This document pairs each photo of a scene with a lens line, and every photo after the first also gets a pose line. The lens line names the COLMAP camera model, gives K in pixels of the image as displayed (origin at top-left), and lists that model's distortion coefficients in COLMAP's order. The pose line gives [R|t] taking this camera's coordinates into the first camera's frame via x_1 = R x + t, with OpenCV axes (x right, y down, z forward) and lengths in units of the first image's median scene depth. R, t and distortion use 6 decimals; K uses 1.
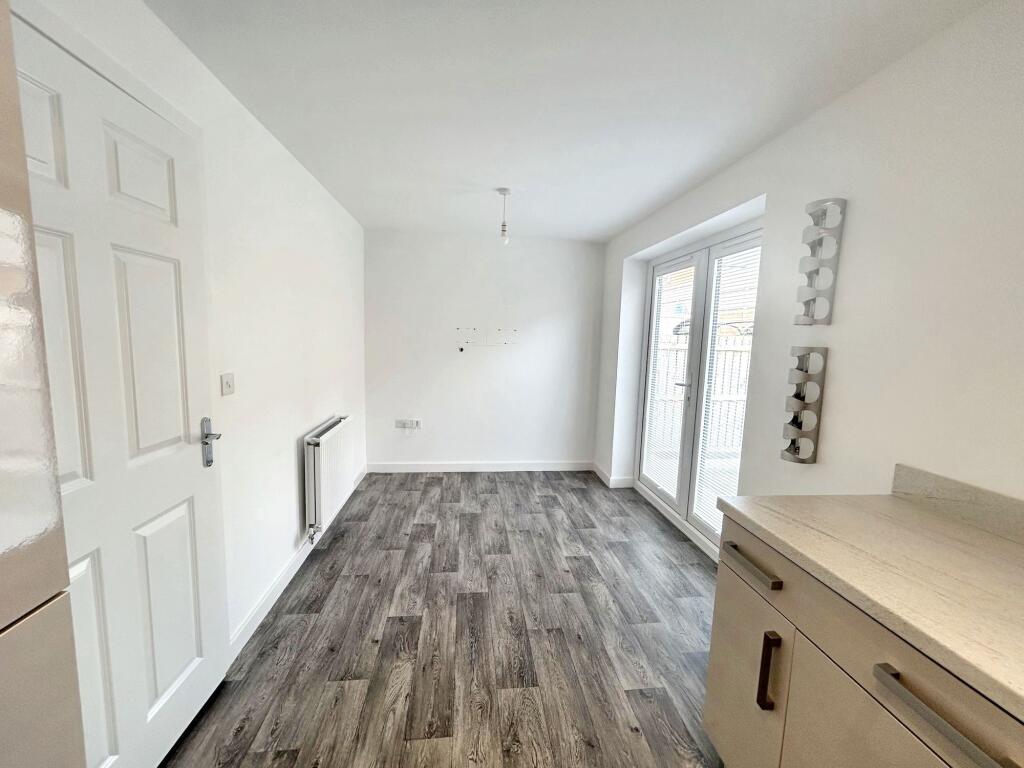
lens RADIAL K [[415.0, 0, 512.0], [0, 415.0, 384.0], [0, 0, 1]] dist [0.000253, 0.000052]
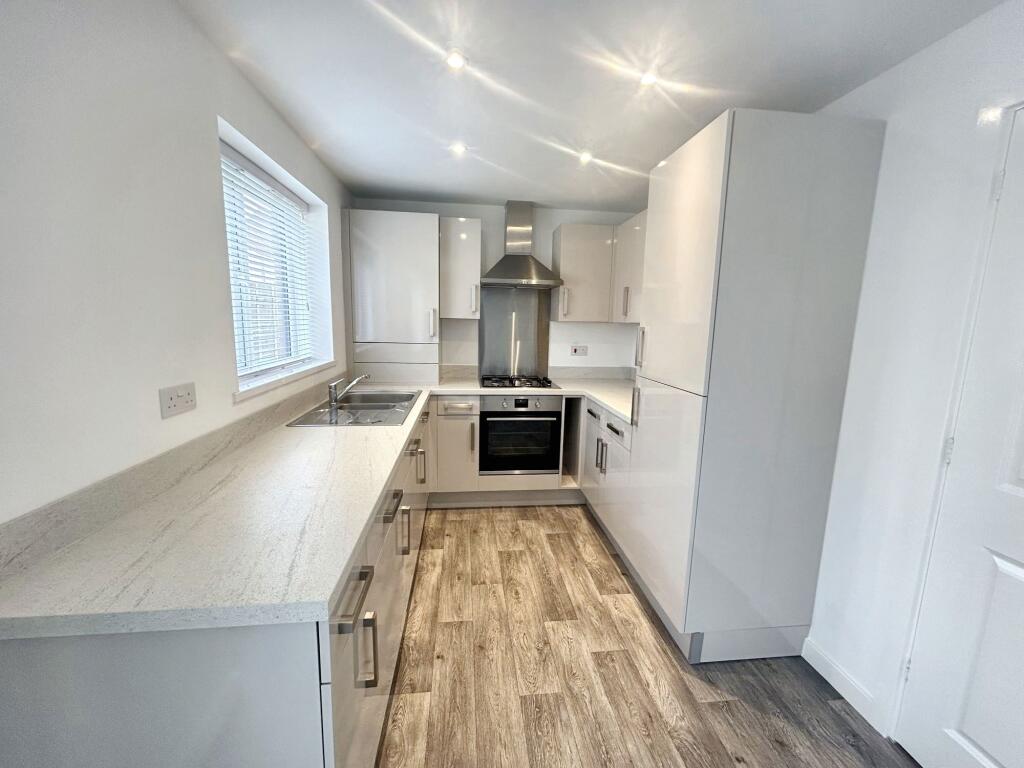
lens RADIAL K [[415.0, 0, 512.0], [0, 415.0, 384.0], [0, 0, 1]] dist [0.000253, 0.000052]
pose [[-0.998483, -0.053370, -0.013512, 0.053781], [-0.055031, 0.960328, 0.273389, -0.238944], [-0.001614, 0.273718, -0.961809, 1.887349]]
